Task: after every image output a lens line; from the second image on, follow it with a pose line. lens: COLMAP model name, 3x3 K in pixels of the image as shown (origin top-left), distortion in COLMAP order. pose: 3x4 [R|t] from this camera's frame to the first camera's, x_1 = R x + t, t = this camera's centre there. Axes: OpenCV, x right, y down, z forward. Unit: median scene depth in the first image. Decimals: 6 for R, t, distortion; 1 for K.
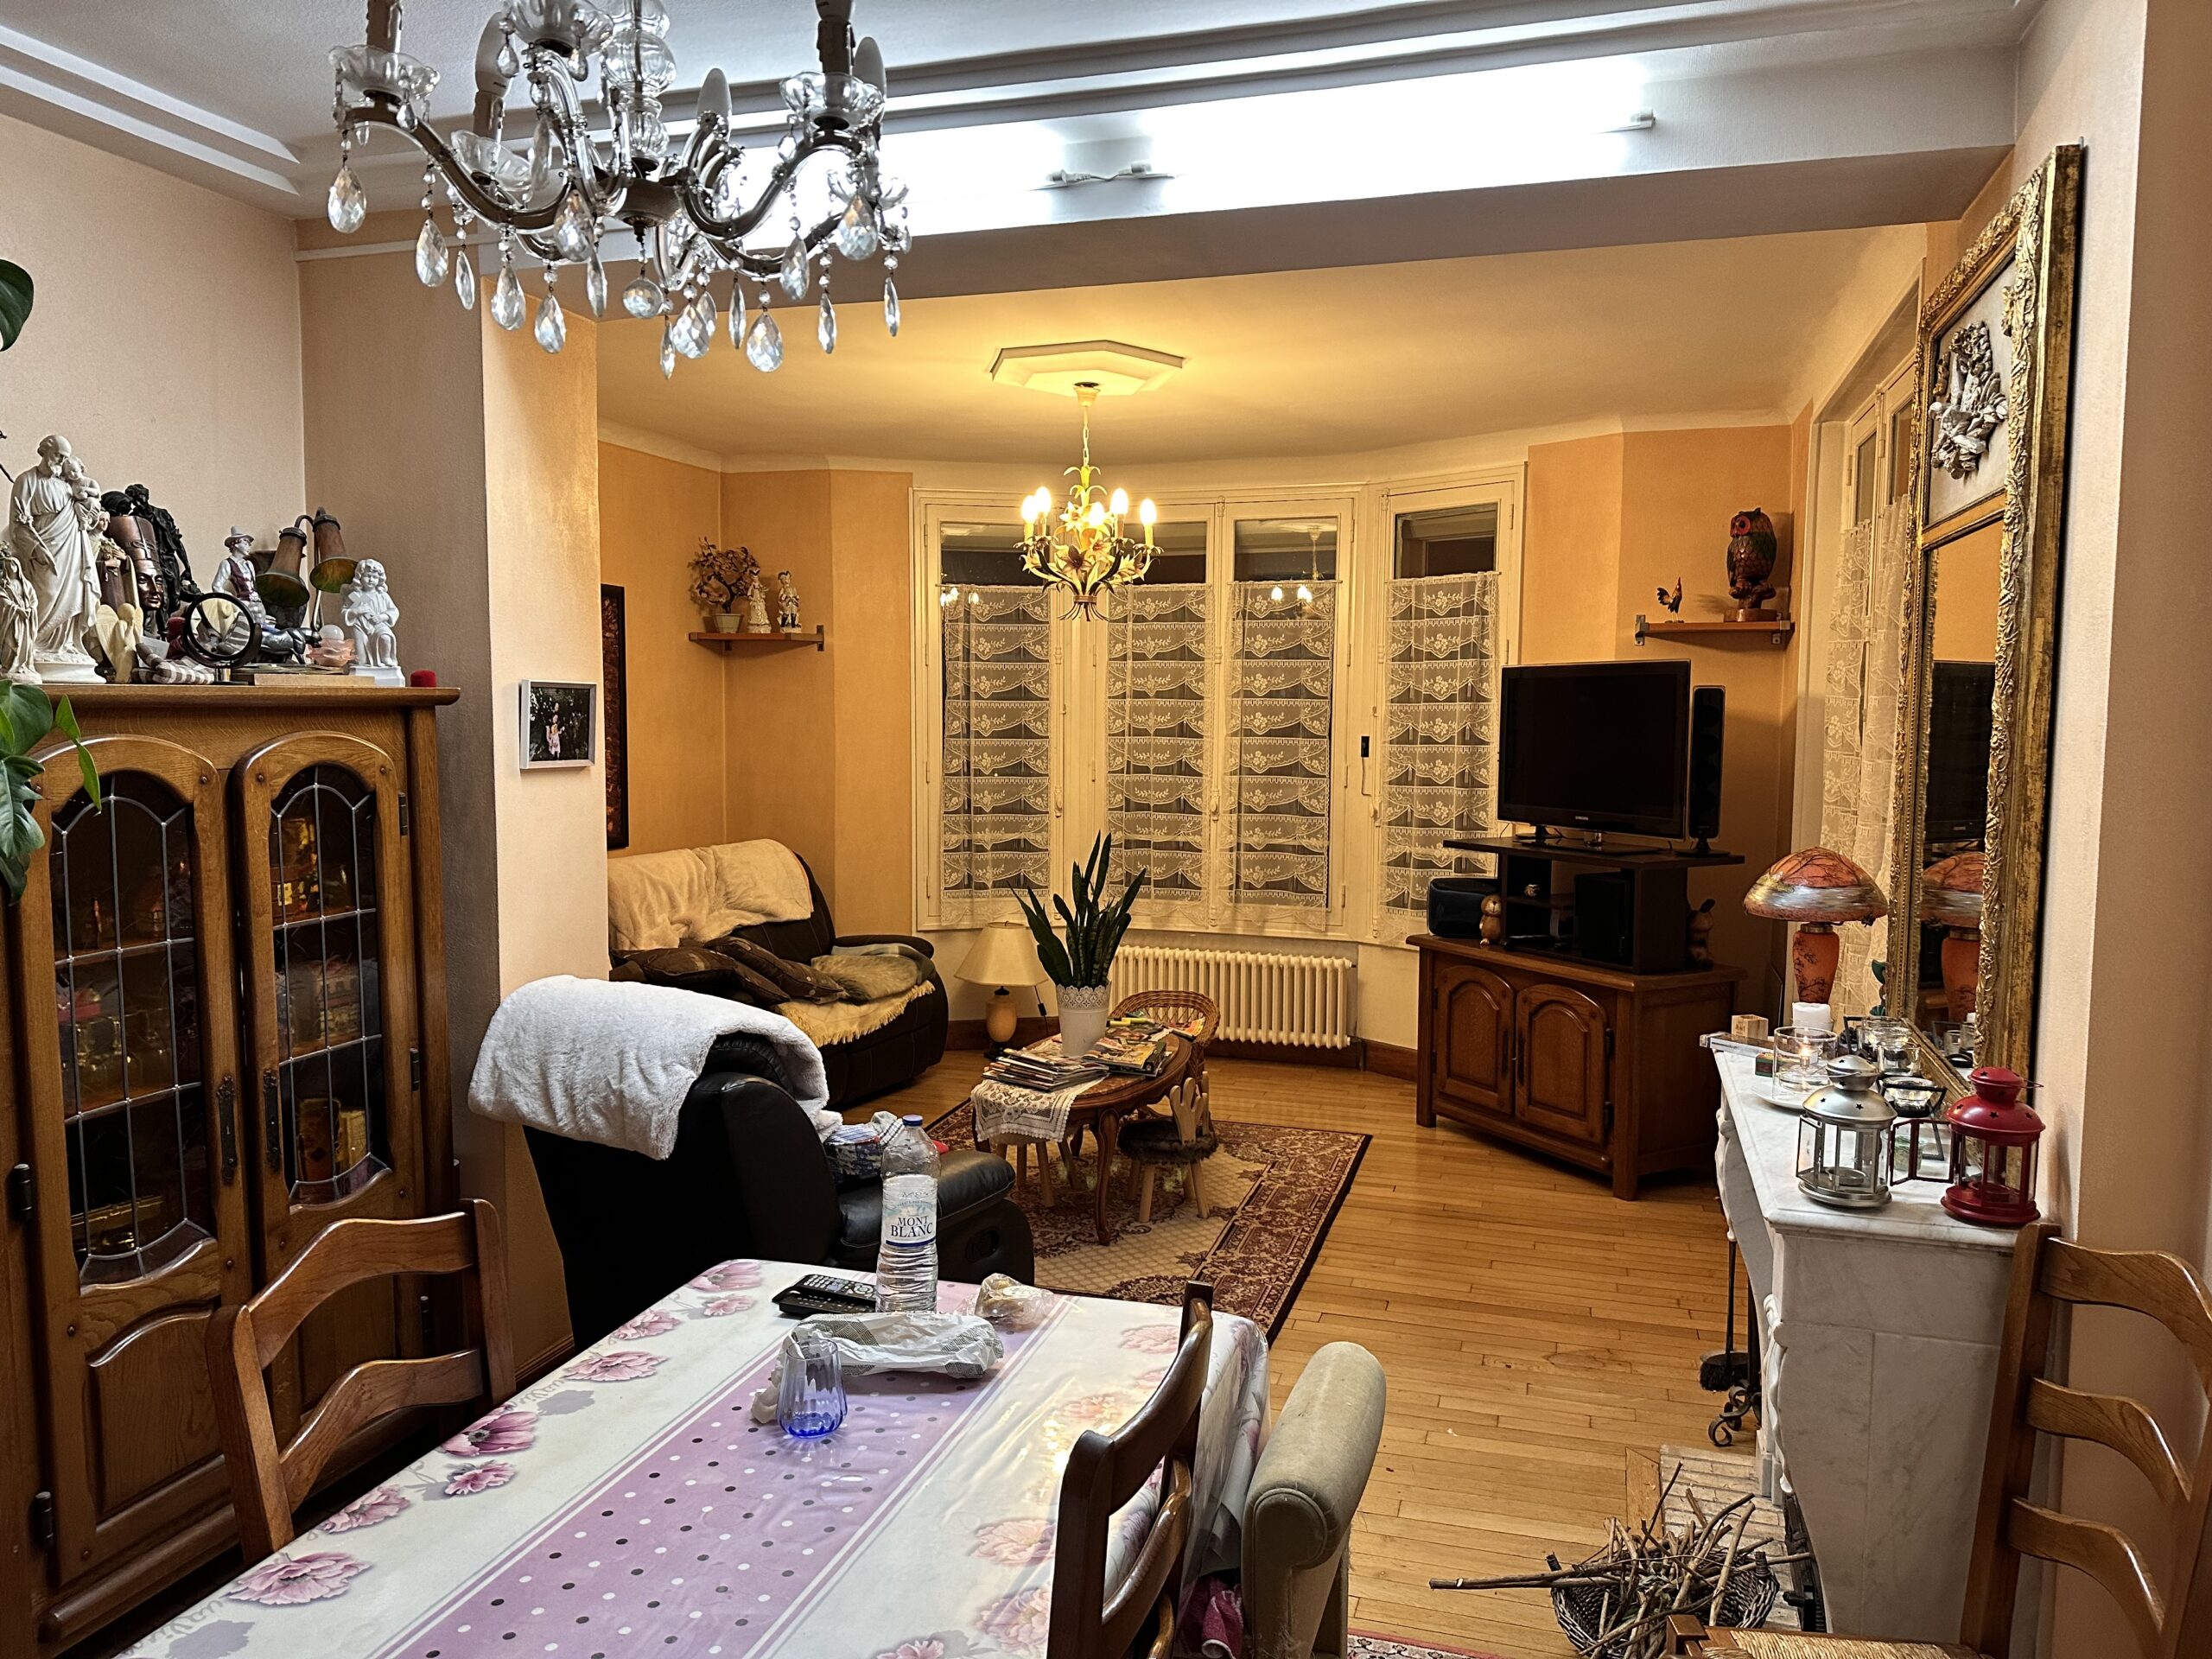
lens RADIAL K [[1581.7, 0, 1107.1], [0, 1581.7, 833.8], [0, 0, 1]] dist [0.064019, -0.061392]
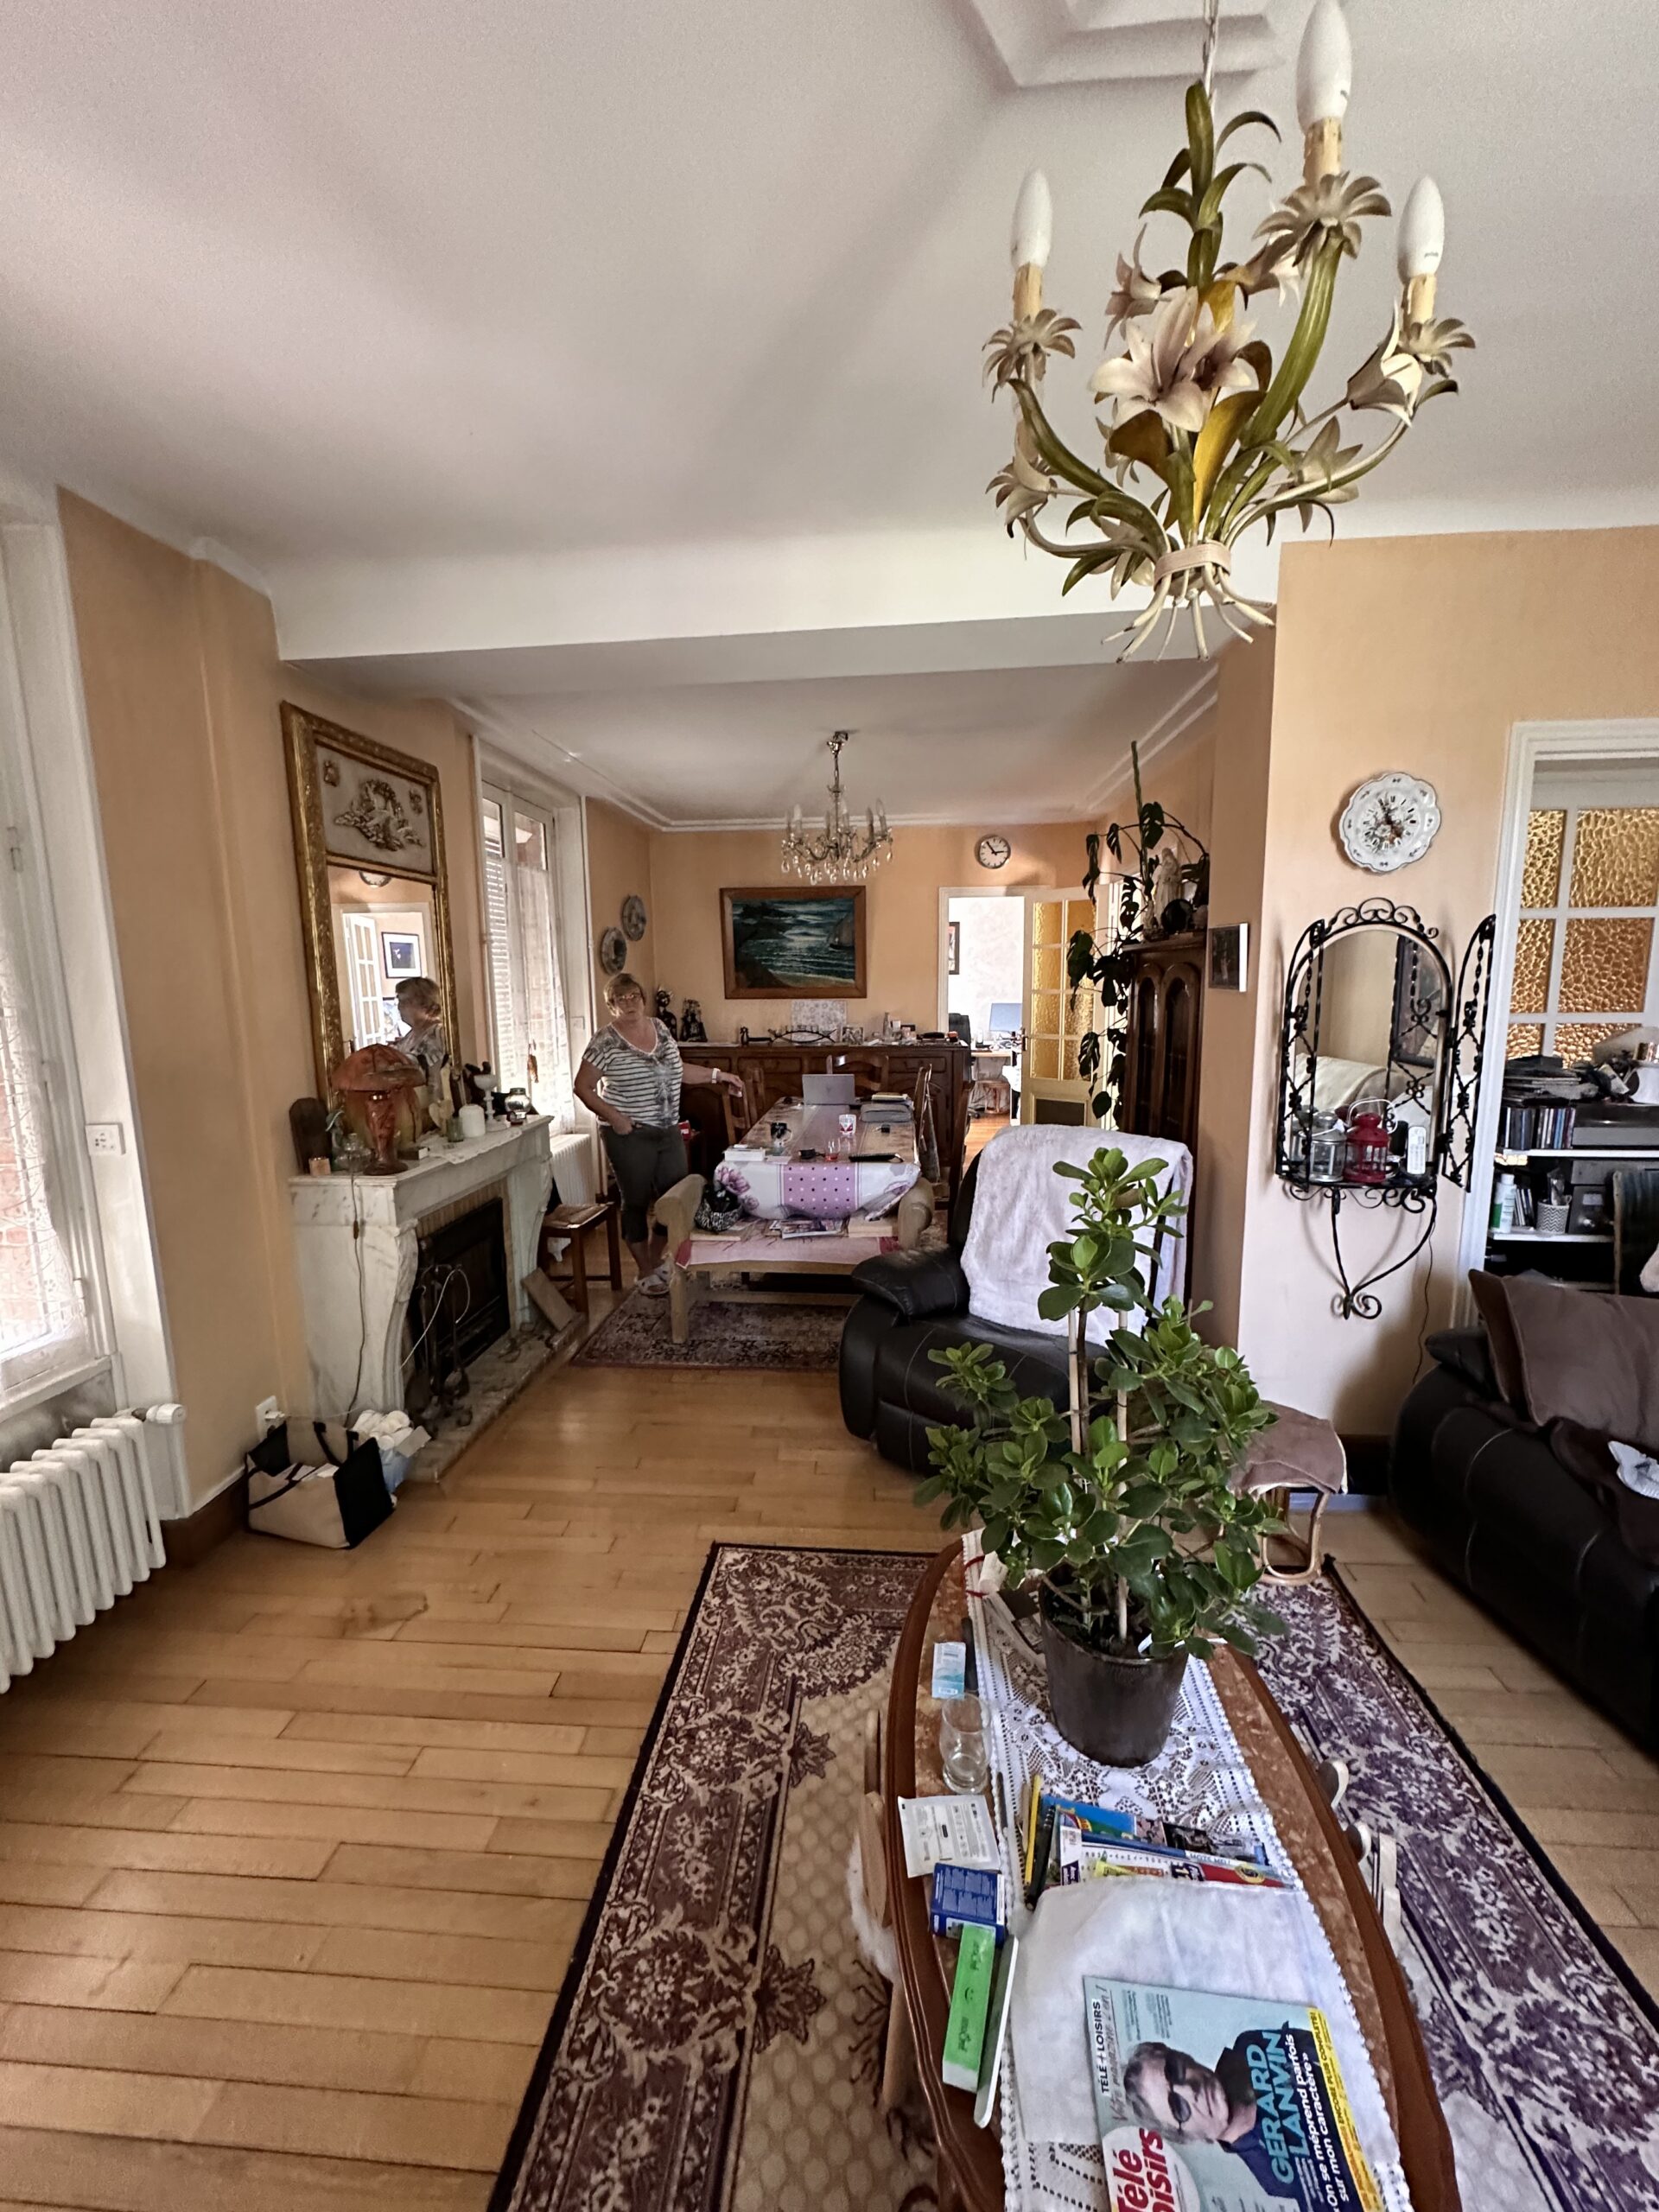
lens RADIAL K [[885.9, 0, 840.8], [0, 885.9, 1111.7], [0, 0, 1]] dist [0.002943, 0.000016]
pose [[-0.973709, 0.052717, -0.221612, 0.112899], [-0.002811, 0.969999, 0.243093, -0.093363], [0.227778, 0.237325, -0.944348, 1.328354]]
